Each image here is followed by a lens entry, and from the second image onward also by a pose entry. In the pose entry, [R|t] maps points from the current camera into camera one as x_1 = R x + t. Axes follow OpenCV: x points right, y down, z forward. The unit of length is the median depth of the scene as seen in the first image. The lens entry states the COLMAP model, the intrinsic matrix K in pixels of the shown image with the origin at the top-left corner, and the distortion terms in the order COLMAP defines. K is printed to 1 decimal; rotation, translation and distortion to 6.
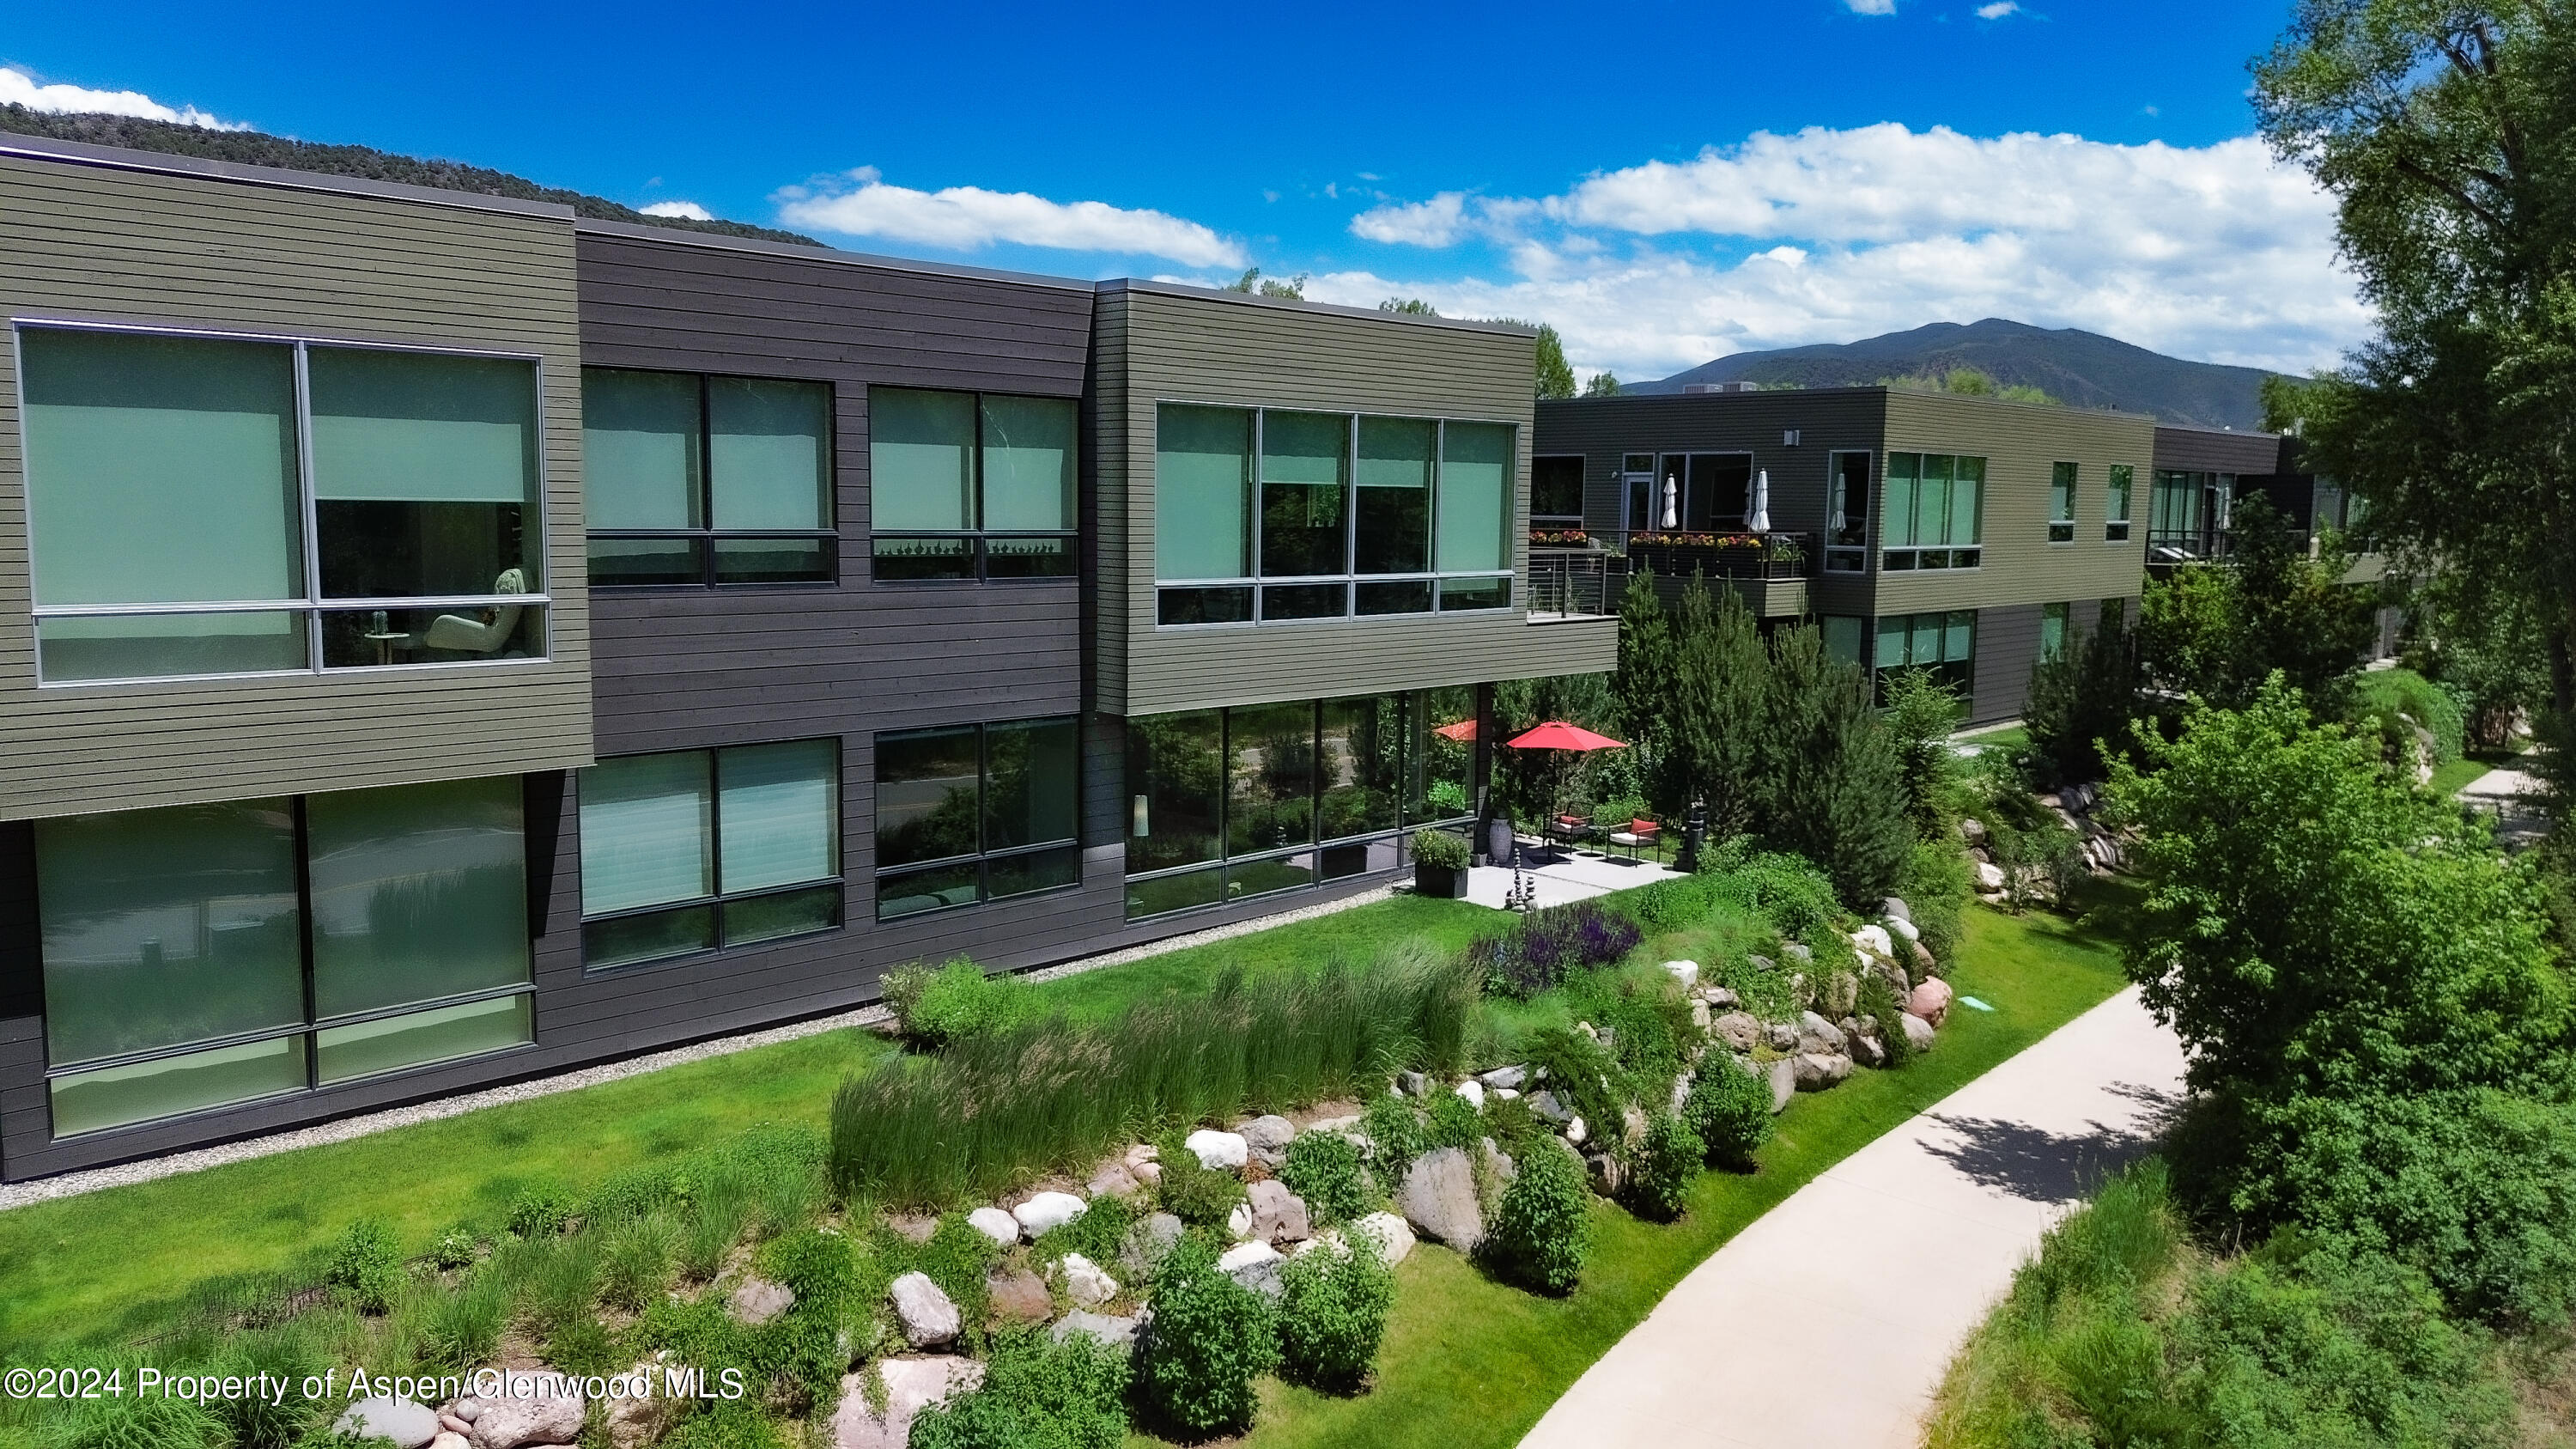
lens RADIAL K [[1826.6, 0, 1286.6], [0, 1826.6, 716.5], [0, 0, 1]] dist [0.000722, 0.000607]
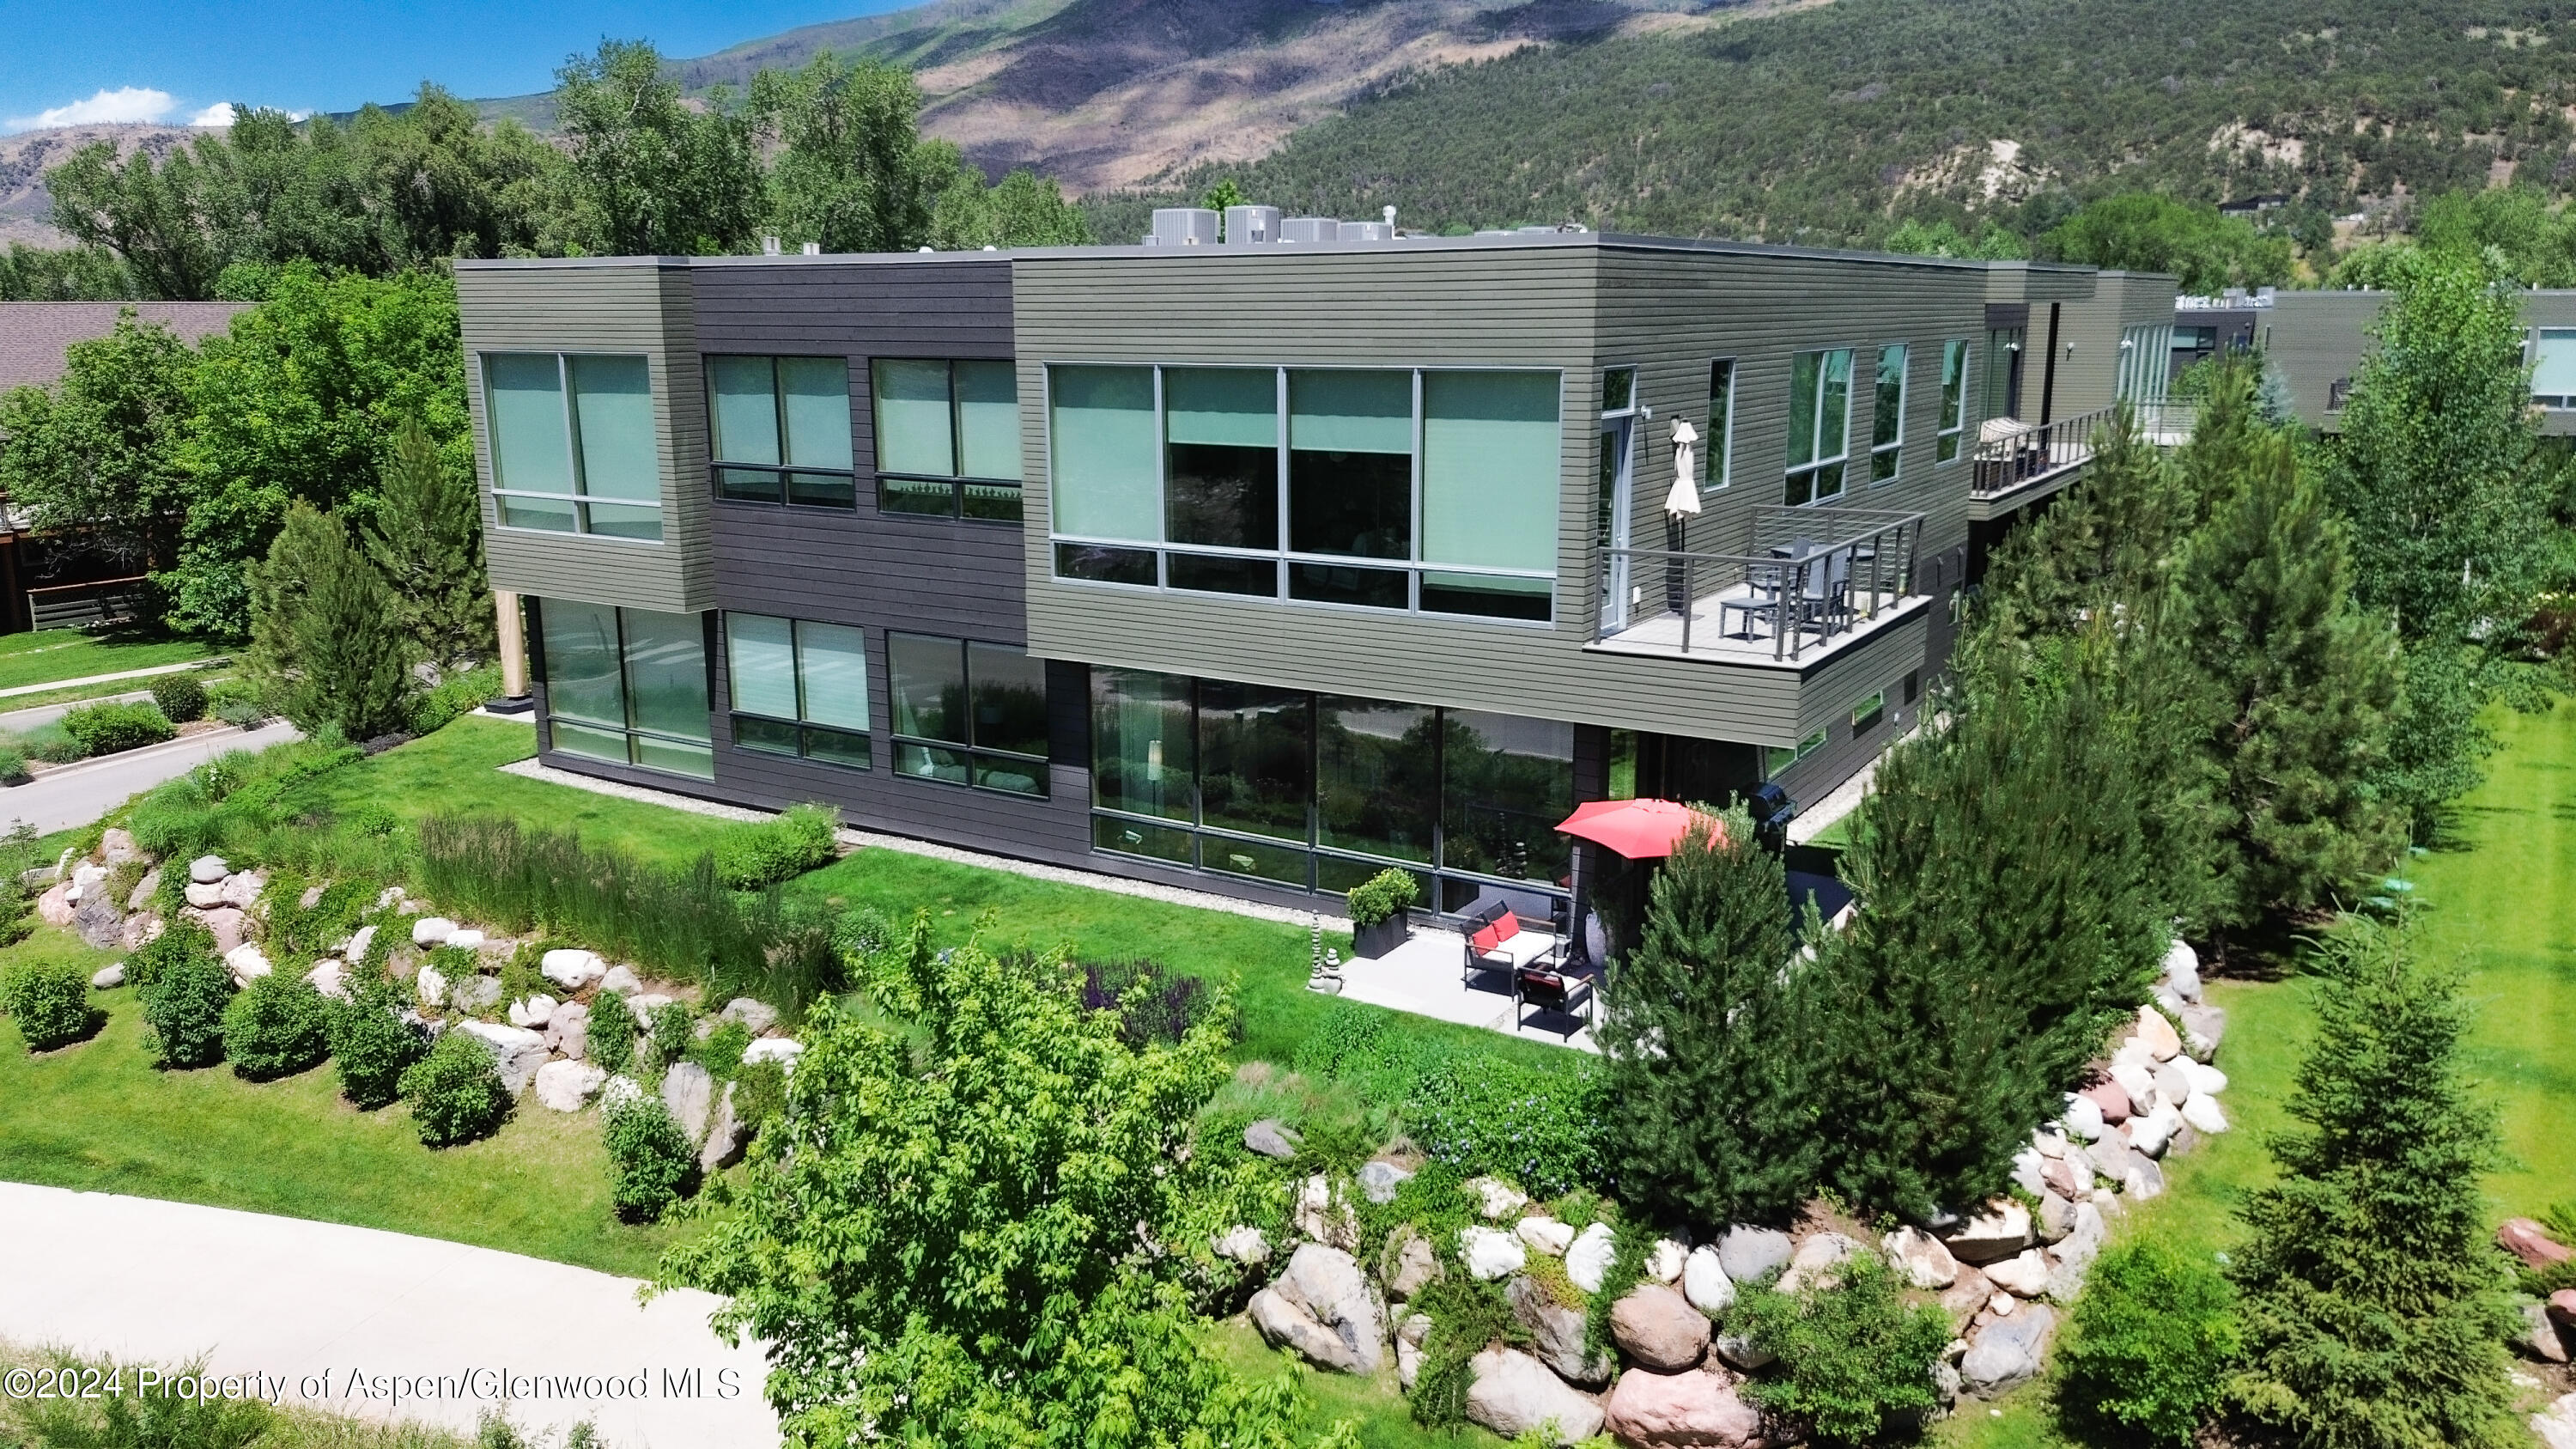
lens RADIAL K [[1826.6, 0, 1288.9], [0, 1826.6, 739.6], [0, 0, 1]] dist [0.000722, 0.000607]
pose [[0.222485, 0.211530, -0.951712, 0.987076], [-0.105213, 0.975687, 0.192263, -0.176178], [0.969242, 0.057357, 0.239331, 0.891116]]
